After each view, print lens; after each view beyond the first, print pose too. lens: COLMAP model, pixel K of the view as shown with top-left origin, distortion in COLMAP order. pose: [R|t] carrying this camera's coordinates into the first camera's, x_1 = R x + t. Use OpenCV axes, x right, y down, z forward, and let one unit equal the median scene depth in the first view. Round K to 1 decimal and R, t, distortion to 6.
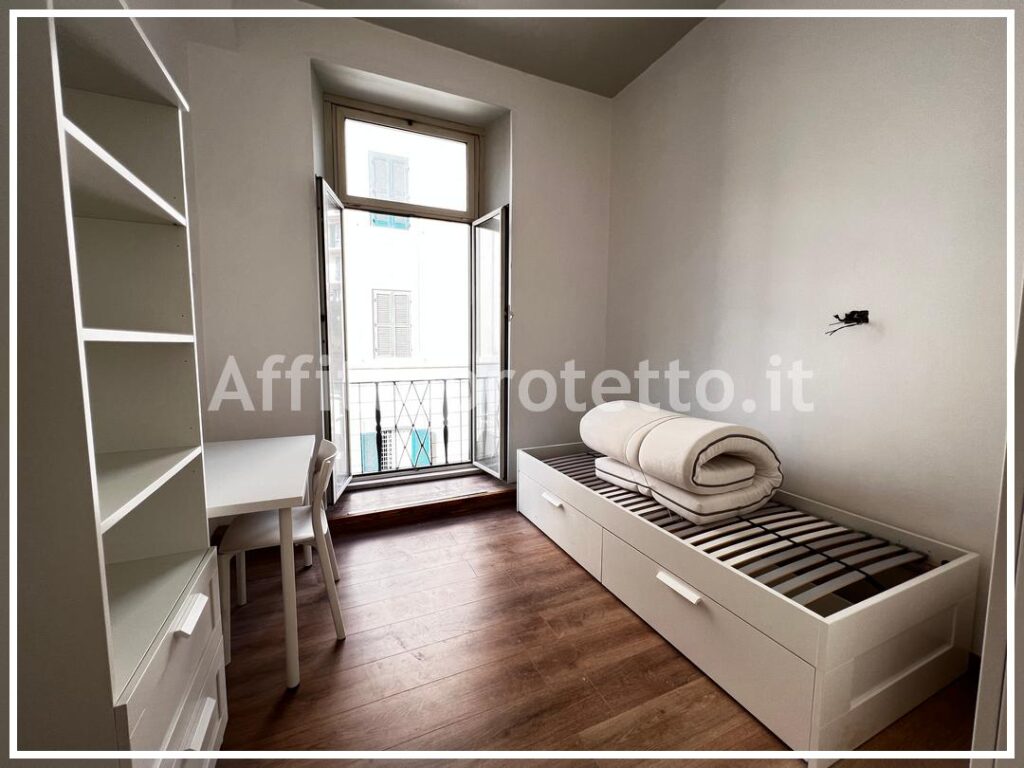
lens RADIAL K [[409.9, 0, 510.2], [0, 409.9, 381.7], [0, 0, 1]] dist [-0.002901, 0.001107]
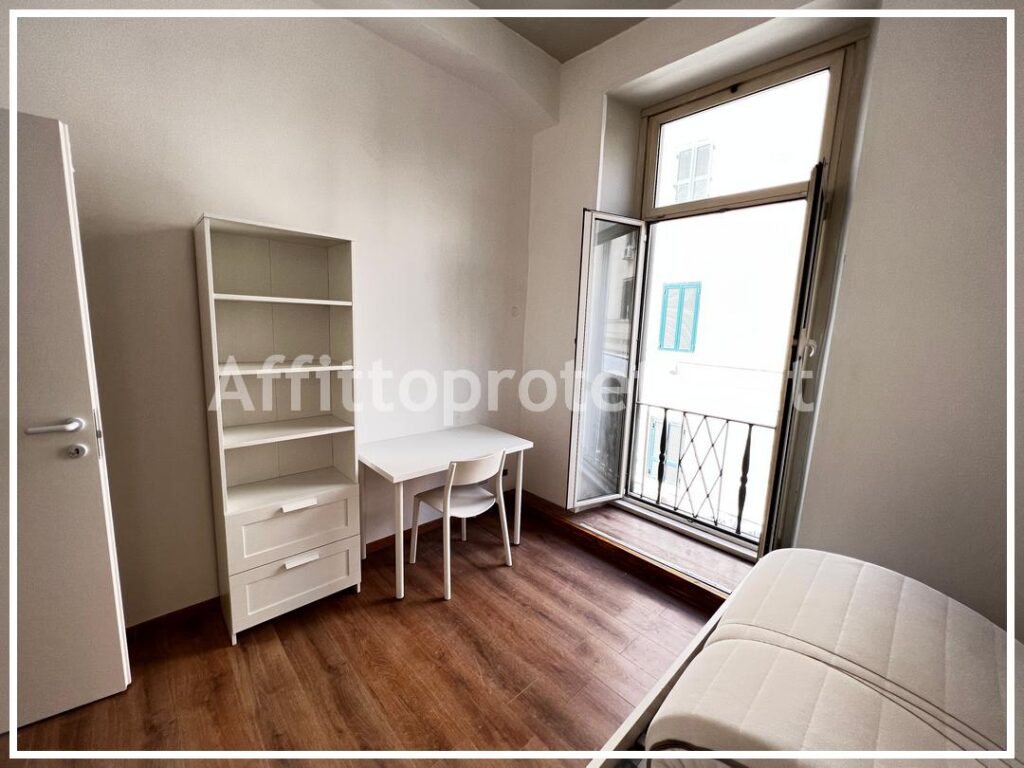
lens RADIAL K [[409.9, 0, 511.0], [0, 409.9, 383.3], [0, 0, 1]] dist [-0.002901, 0.001107]
pose [[0.328316, 0.149169, -0.932715, 0.626299], [-0.123002, 0.985795, 0.114361, -0.179480], [0.936525, 0.077179, 0.342000, 0.569553]]
